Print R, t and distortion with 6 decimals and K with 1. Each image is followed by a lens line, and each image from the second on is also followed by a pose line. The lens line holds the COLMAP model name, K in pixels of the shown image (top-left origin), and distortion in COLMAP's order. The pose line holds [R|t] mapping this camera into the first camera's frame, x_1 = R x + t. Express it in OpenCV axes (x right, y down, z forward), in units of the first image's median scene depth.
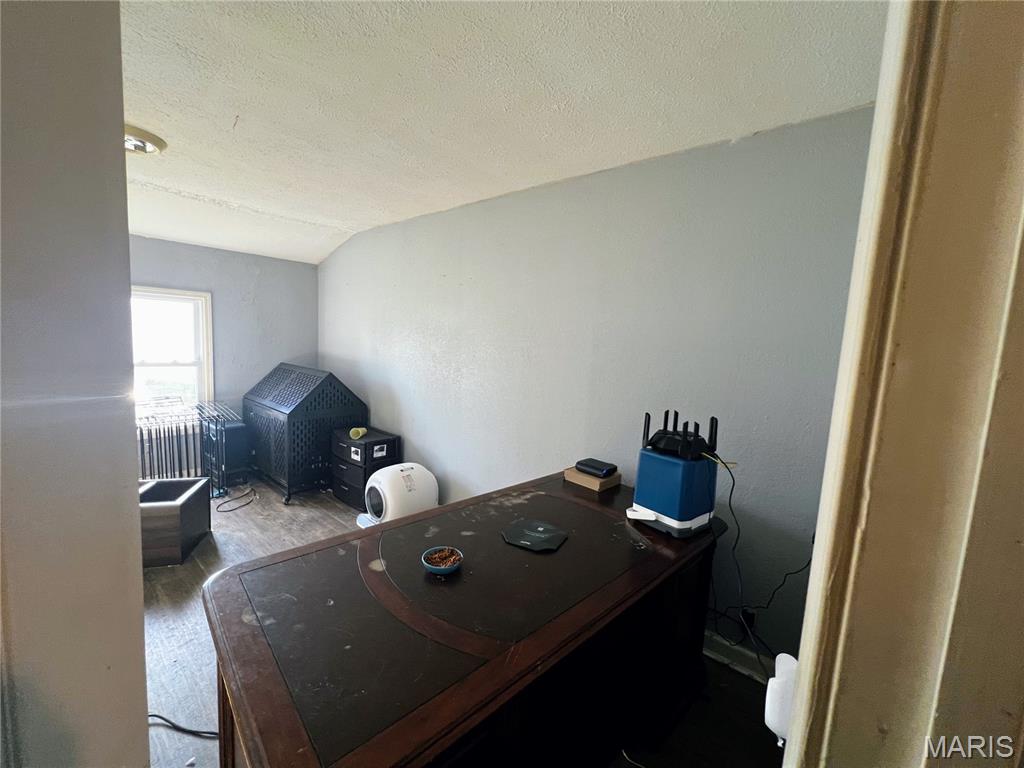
lens RADIAL K [[409.3, 0, 511.6], [0, 409.3, 385.8], [0, 0, 1]] dist [-0.001103, 0.000847]
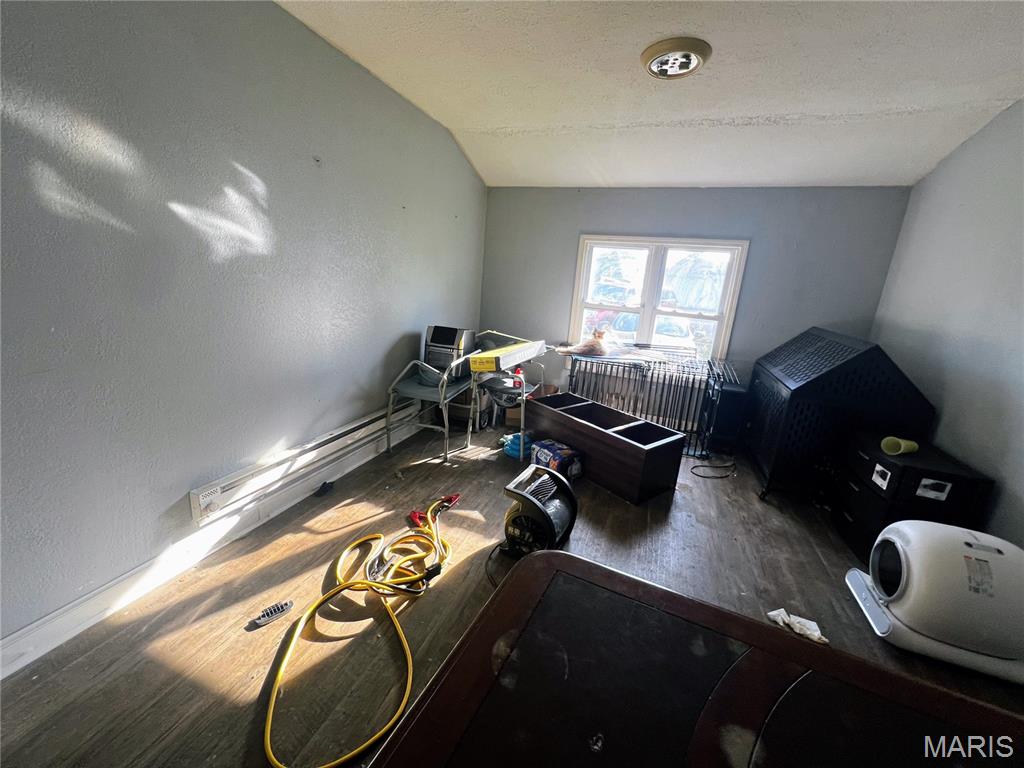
lens RADIAL K [[409.3, 0, 514.3], [0, 409.3, 380.8], [0, 0, 1]] dist [-0.001103, 0.000847]
pose [[0.356257, 0.209995, -0.910485, -0.038927], [-0.160207, 0.973717, 0.161893, 0.011578], [0.920551, 0.088190, 0.380536, 0.225958]]
